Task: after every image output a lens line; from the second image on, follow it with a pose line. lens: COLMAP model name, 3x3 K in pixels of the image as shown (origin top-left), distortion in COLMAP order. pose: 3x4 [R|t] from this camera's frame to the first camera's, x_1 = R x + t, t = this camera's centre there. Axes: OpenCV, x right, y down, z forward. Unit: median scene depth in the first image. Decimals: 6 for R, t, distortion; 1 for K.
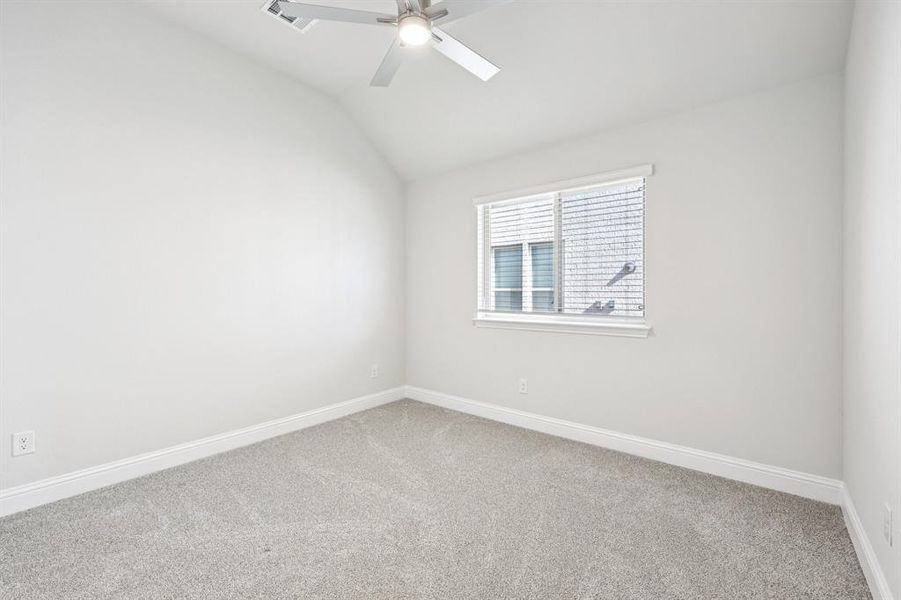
lens RADIAL K [[380.8, 0, 450.6], [0, 380.8, 289.4], [0, 0, 1]] dist [-0.001822, -0.000847]
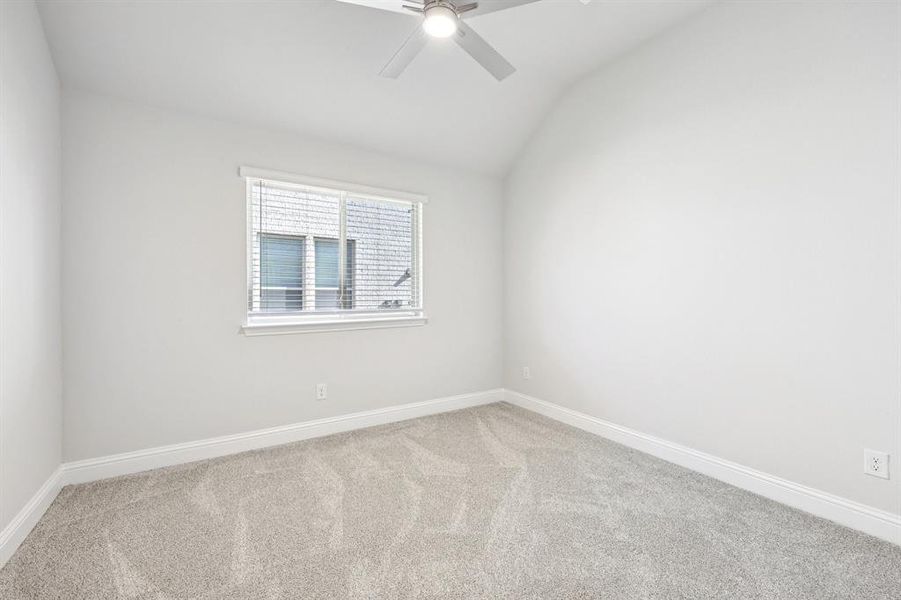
lens RADIAL K [[380.8, 0, 450.6], [0, 380.8, 289.4], [0, 0, 1]] dist [-0.001822, -0.000847]
pose [[0.303699, 0.007154, 0.952741, -0.585651], [-0.007422, 0.999959, -0.005143, 0.006051], [-0.952739, -0.005510, 0.303740, 0.409661]]
